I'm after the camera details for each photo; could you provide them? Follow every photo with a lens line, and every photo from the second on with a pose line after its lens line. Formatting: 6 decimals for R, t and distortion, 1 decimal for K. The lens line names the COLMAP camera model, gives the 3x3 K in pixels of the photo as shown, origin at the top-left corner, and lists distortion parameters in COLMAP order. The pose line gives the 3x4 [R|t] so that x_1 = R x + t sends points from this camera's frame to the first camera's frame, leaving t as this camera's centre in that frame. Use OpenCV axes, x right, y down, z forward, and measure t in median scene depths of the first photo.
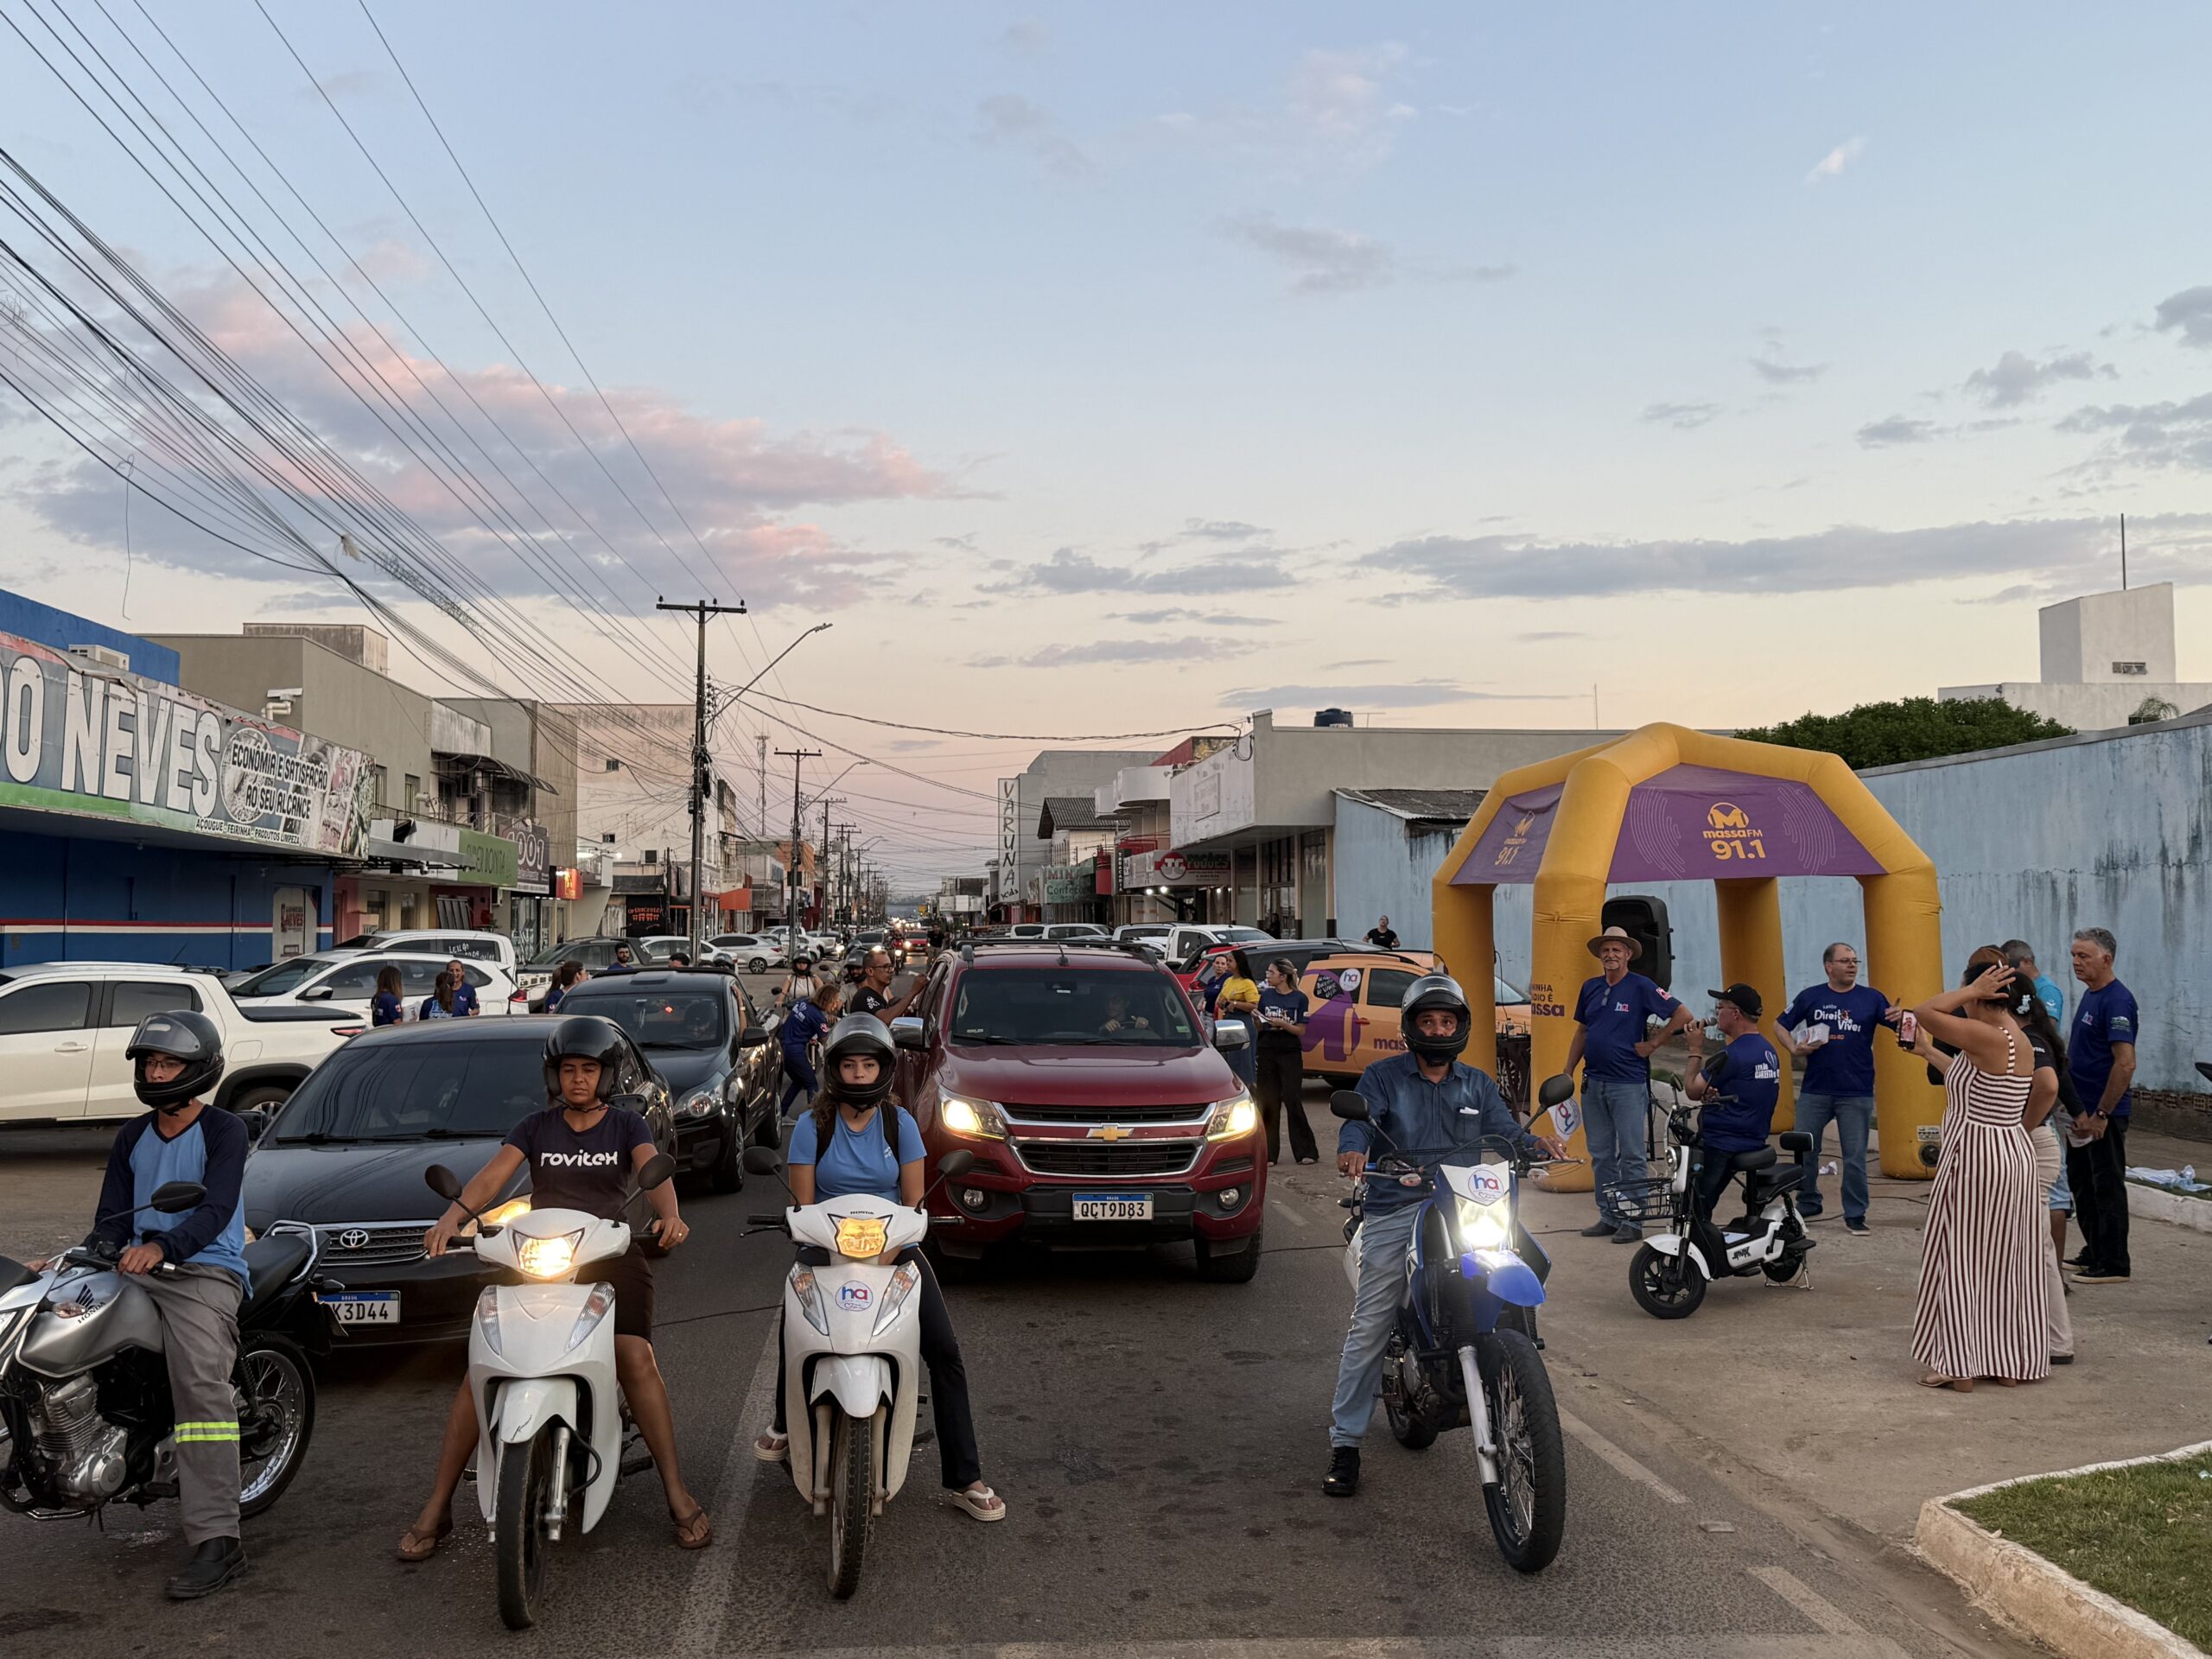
lens RADIAL K [[2034.4, 0, 1109.7], [0, 2034.4, 820.9], [0, 0, 1]] dist [0.088866, -0.012263]
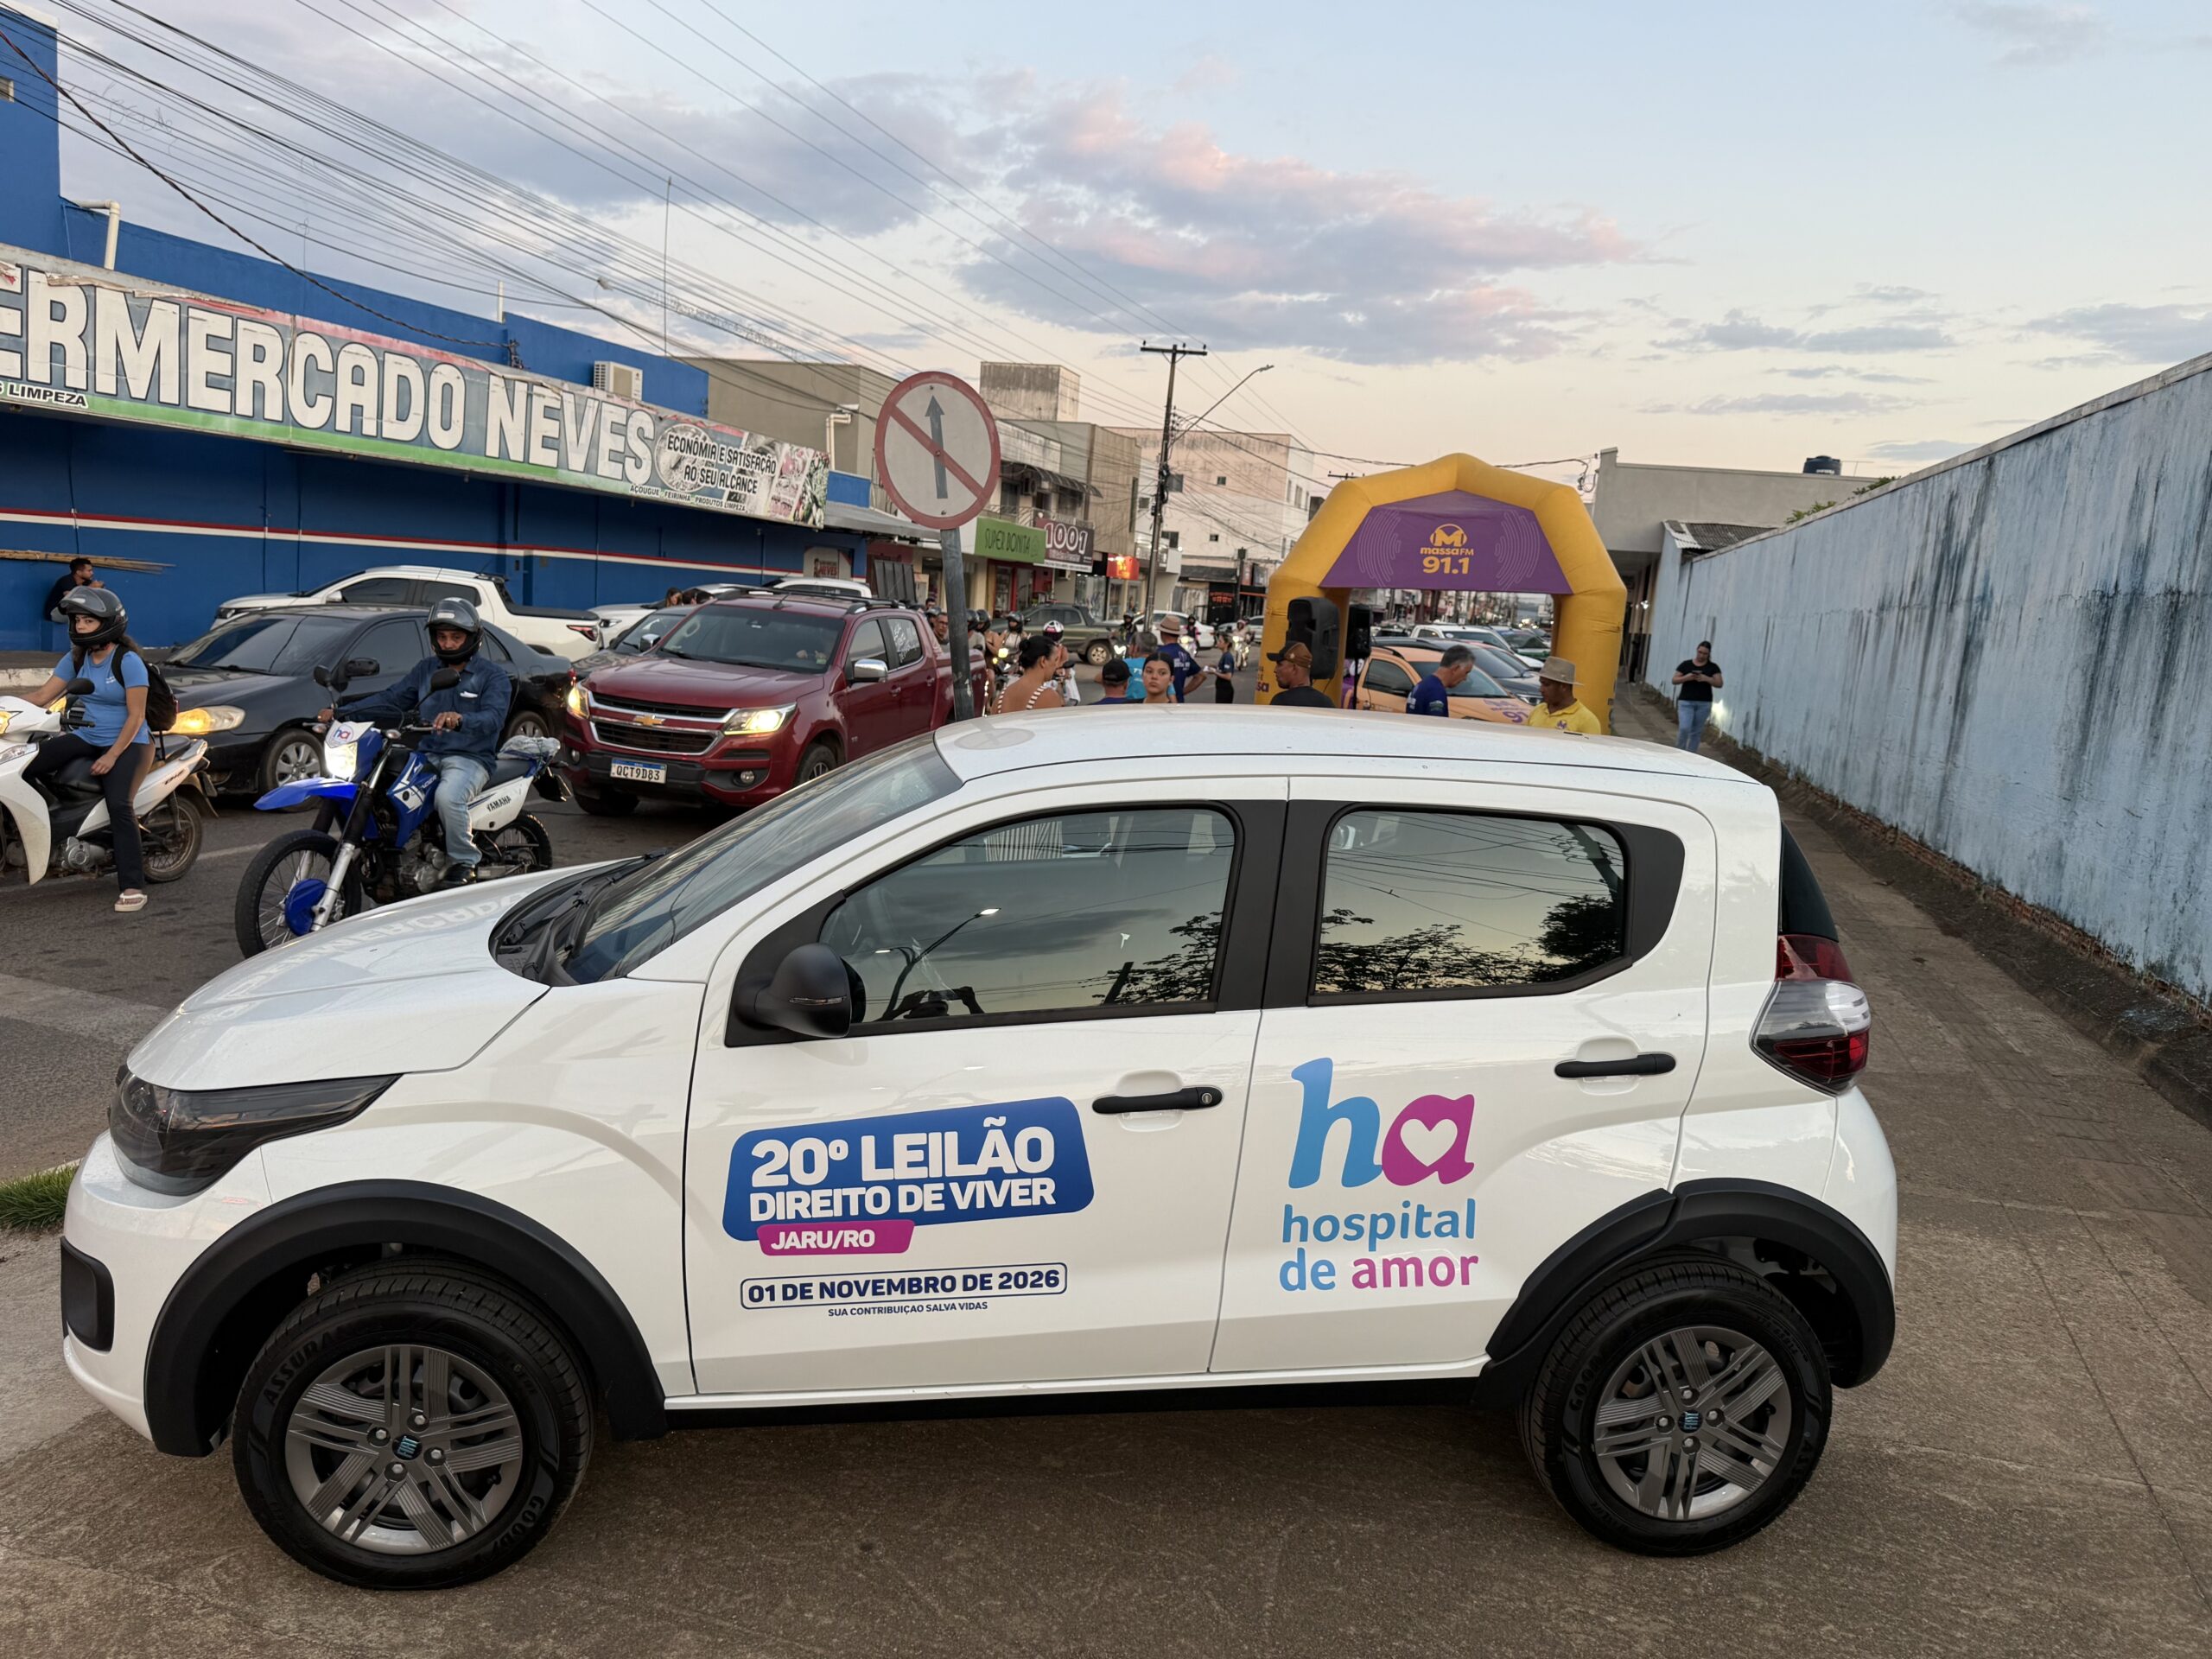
lens RADIAL K [[1558.5, 0, 1107.7], [0, 1558.5, 865.7], [0, 0, 1]] dist [0.087930, -0.126516]
pose [[0.928203, 0.135045, -0.346703, 0.148249], [-0.060747, 0.974309, 0.216870, -0.000451], [0.367083, -0.180238, 0.912559, 0.025217]]
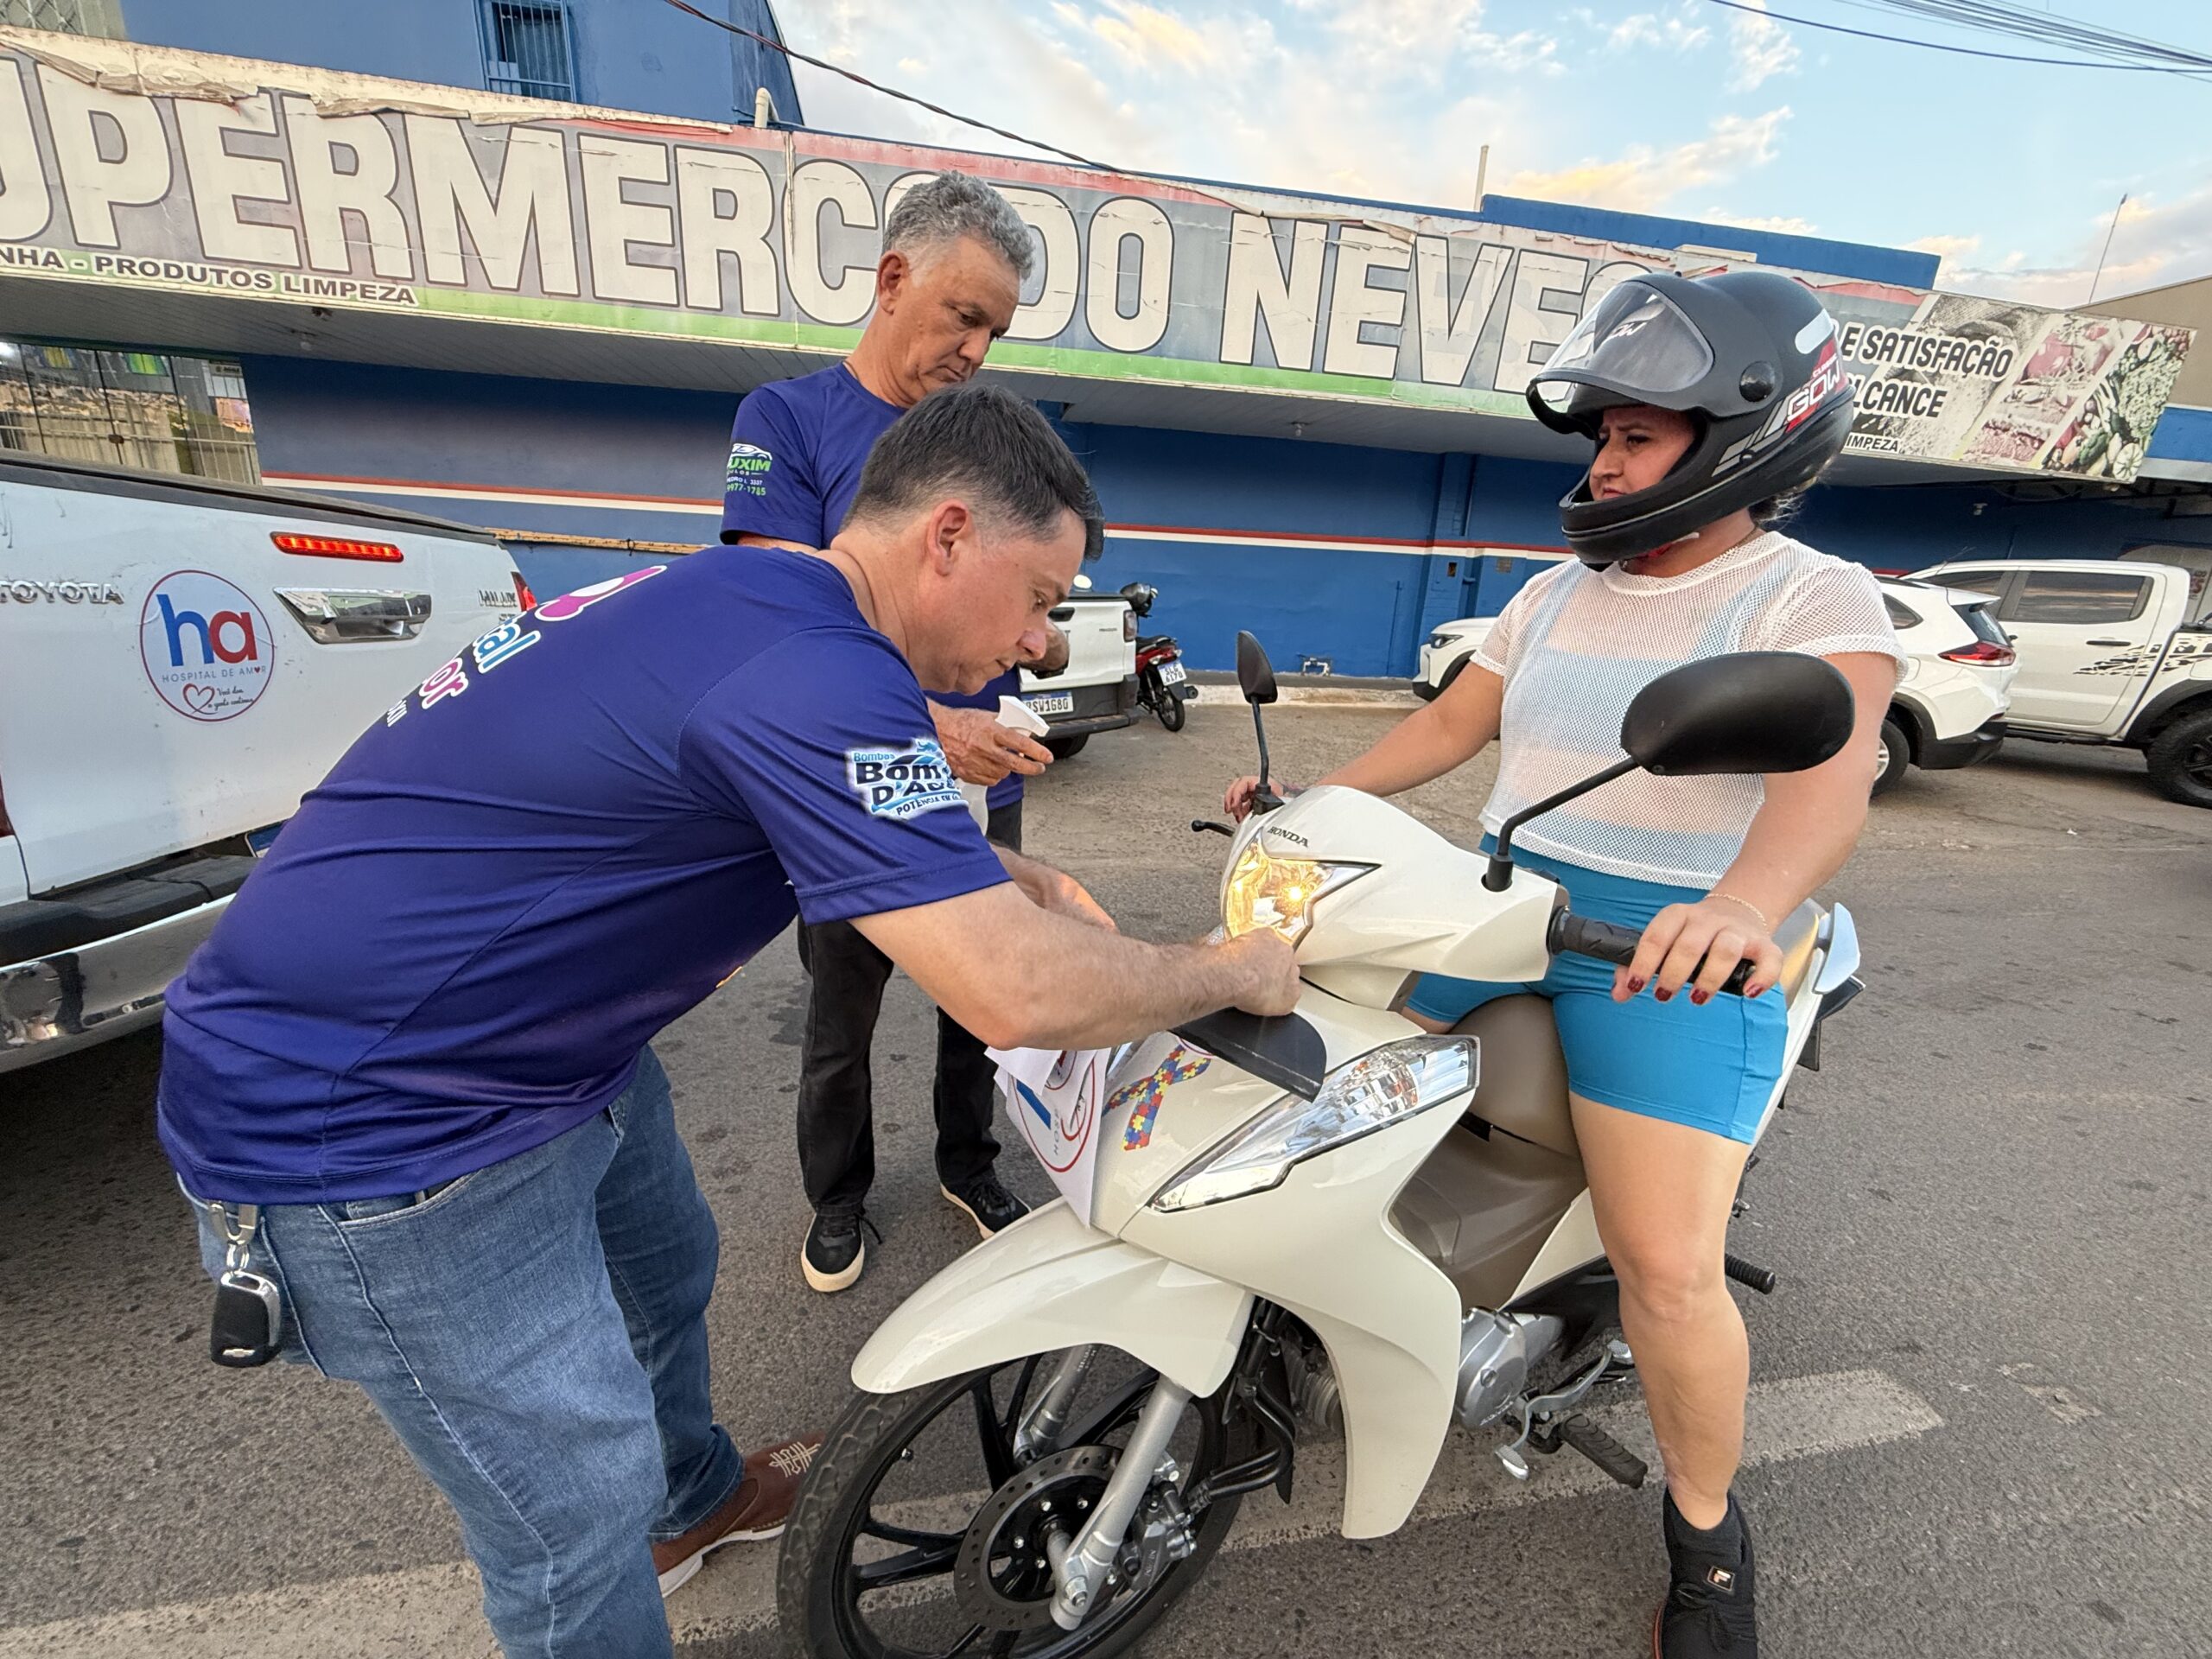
lens RADIAL K [[884.5, 0, 1106.0], [0, 884.5, 829.5], [0, 0, 1]] dist [0.000239, 0.000139]
pose [[0.089587, 0.269947, -0.958698, -0.029957], [0.004147, 0.962459, 0.271394, 0.033405], [0.995970, -0.028289, 0.085104, 0.379671]]
